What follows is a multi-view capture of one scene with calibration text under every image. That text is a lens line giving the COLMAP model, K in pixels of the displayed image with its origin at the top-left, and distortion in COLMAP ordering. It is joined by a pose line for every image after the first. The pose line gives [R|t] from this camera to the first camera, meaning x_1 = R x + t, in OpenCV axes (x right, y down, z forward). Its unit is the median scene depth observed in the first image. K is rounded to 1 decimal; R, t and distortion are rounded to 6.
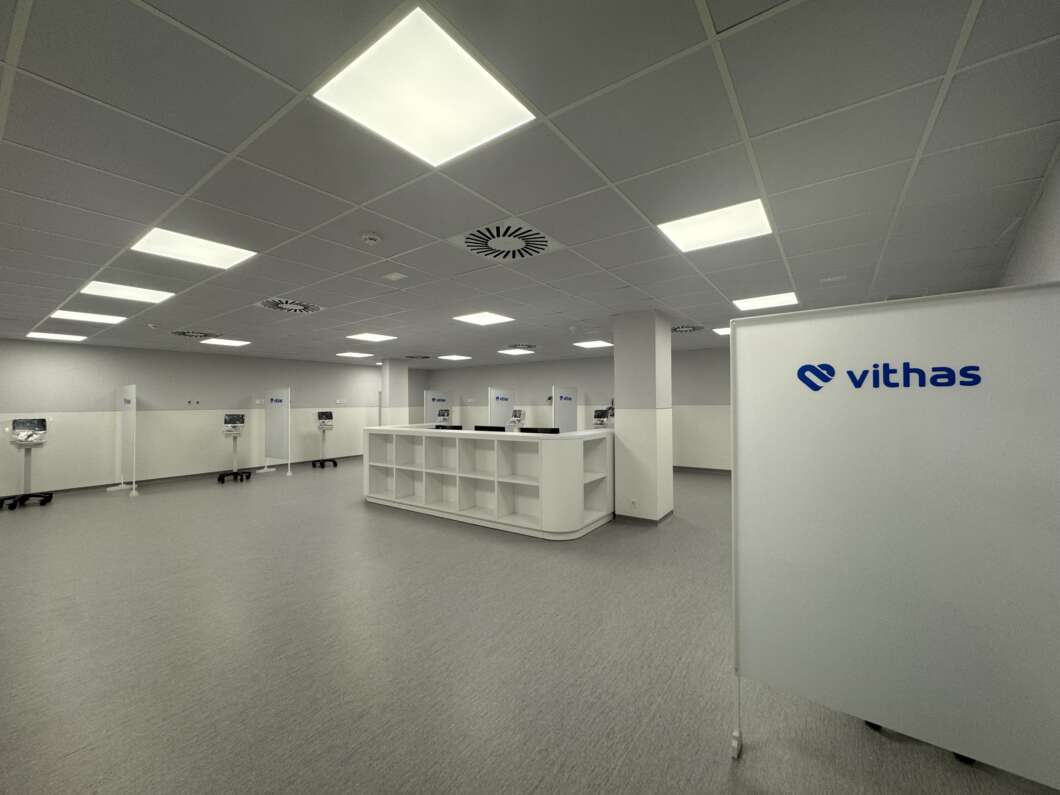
lens RADIAL K [[423.5, 0, 530.0], [0, 423.5, 397.5], [0, 0, 1]] dist [0.000298, 0.000055]
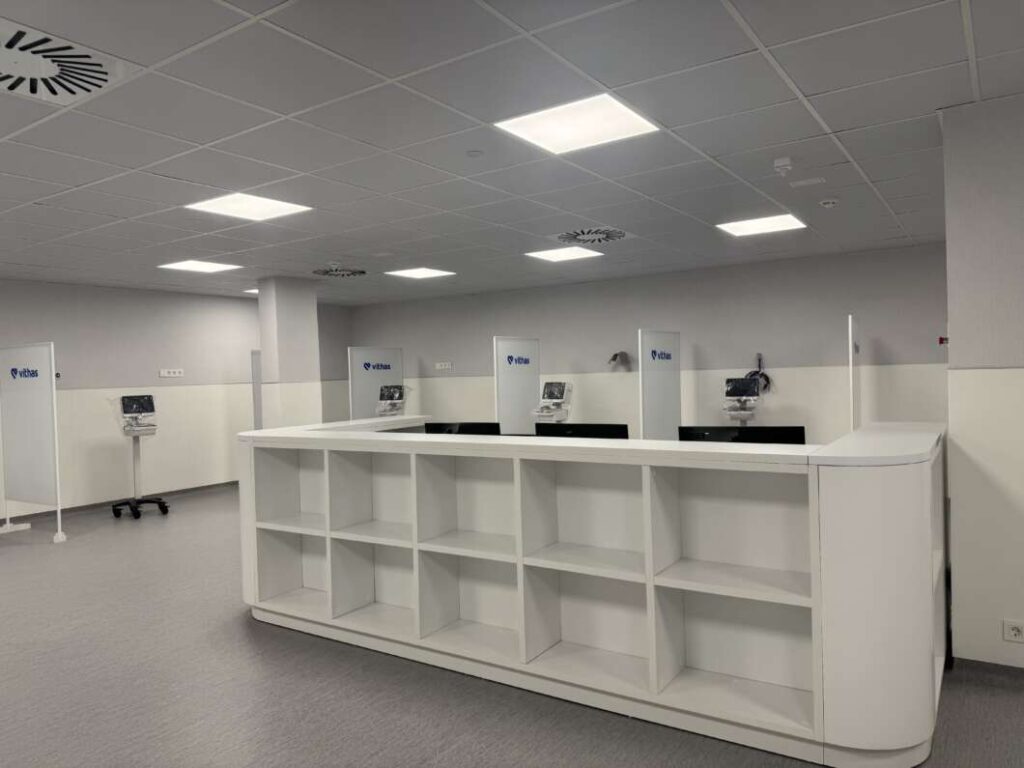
lens RADIAL K [[722.2, 0, 512.0], [0, 722.2, 384.0], [0, 0, 1]] dist [0.023817, -0.005302]
pose [[0.999445, -0.022109, 0.024907, -0.101037], [0.021436, 0.999407, 0.026941, 0.008638], [-0.025488, -0.026392, 0.999327, 0.210215]]
